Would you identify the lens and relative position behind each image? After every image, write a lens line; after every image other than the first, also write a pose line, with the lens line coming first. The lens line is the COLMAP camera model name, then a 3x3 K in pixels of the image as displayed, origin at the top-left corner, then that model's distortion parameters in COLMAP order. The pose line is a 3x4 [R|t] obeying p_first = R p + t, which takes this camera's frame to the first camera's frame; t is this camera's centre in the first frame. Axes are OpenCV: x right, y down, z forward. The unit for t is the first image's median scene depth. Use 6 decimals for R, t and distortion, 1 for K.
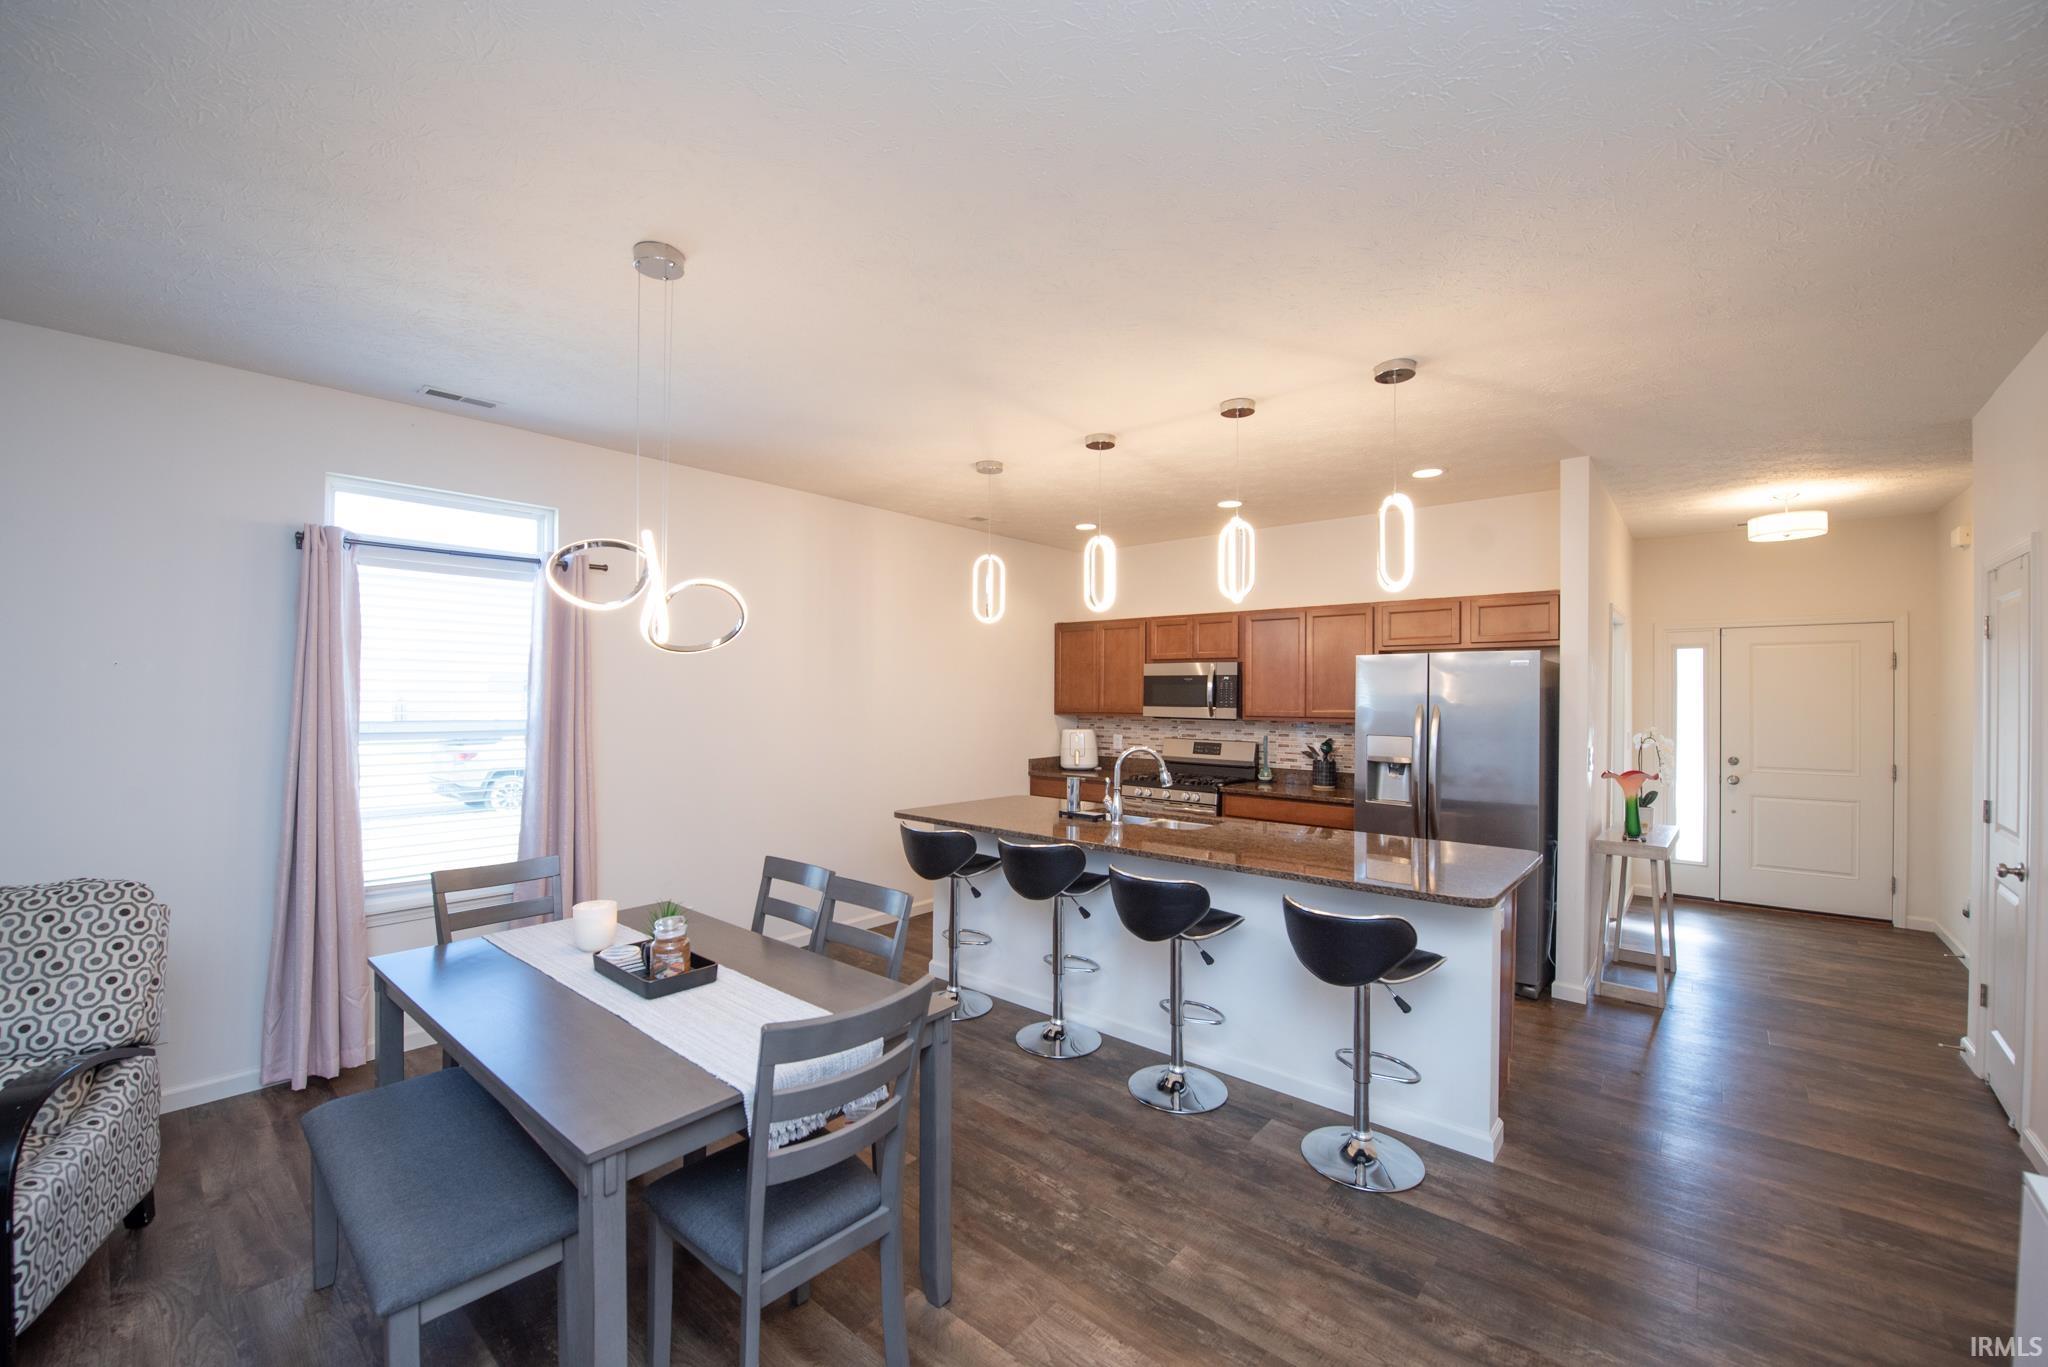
lens RADIAL K [[821.4, 0, 1019.0], [0, 821.4, 692.5], [0, 0, 1]] dist [-0.016300, -0.000699]
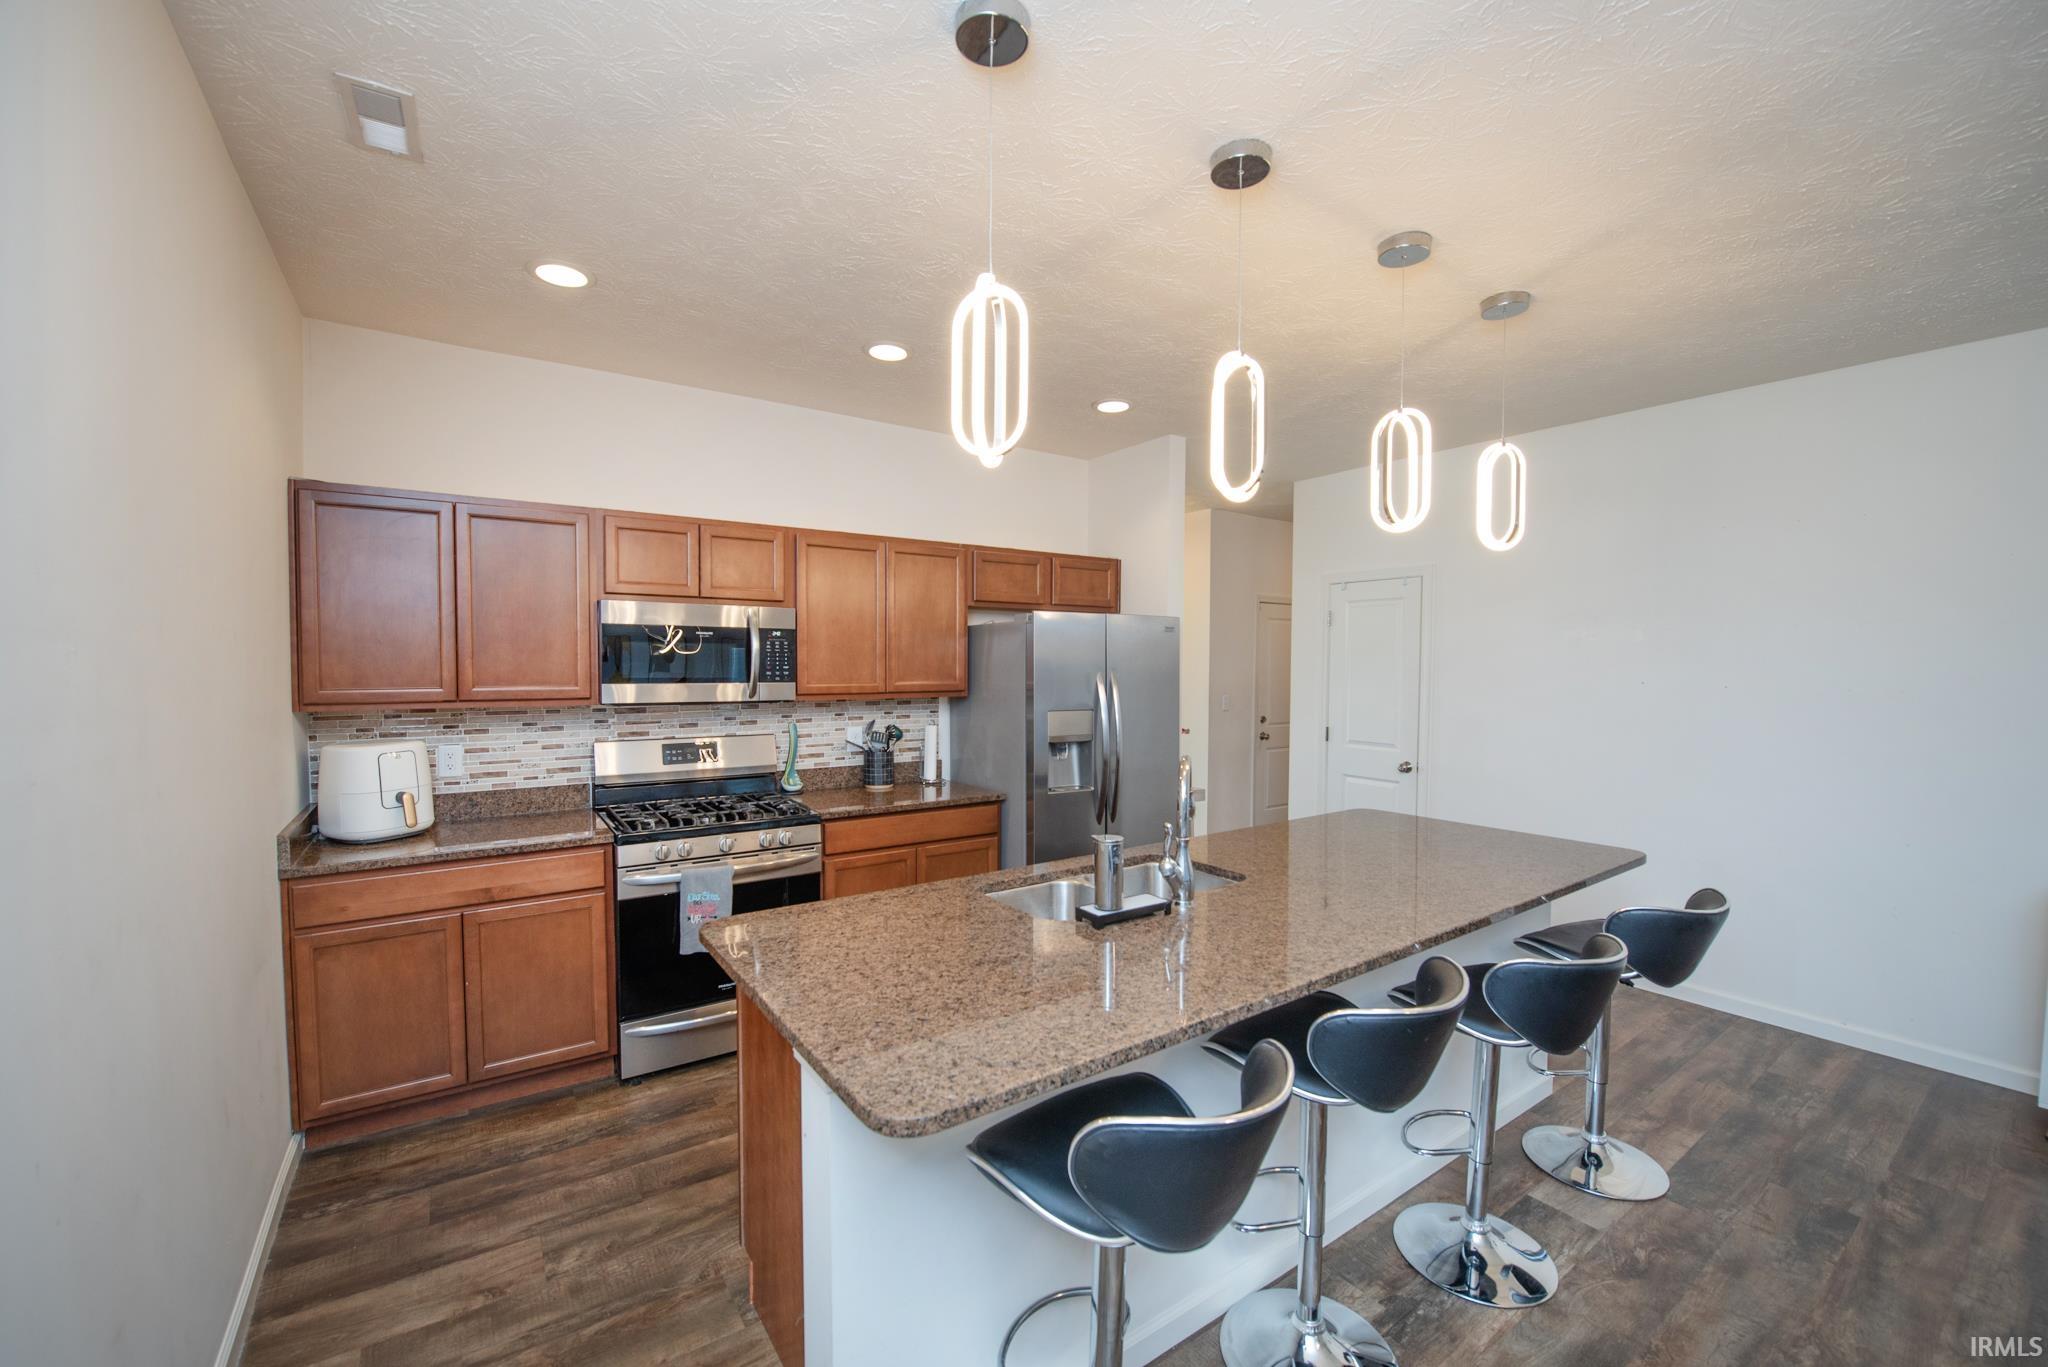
lens RADIAL K [[821.4, 0, 1024.0], [0, 821.4, 688.1], [0, 0, 1]] dist [-0.016300, -0.000699]
pose [[0.244335, -0.039752, 0.968876, -0.358813], [-0.004127, 0.999108, 0.042033, -0.003933], [-0.969682, -0.014269, 0.243953, 0.821307]]
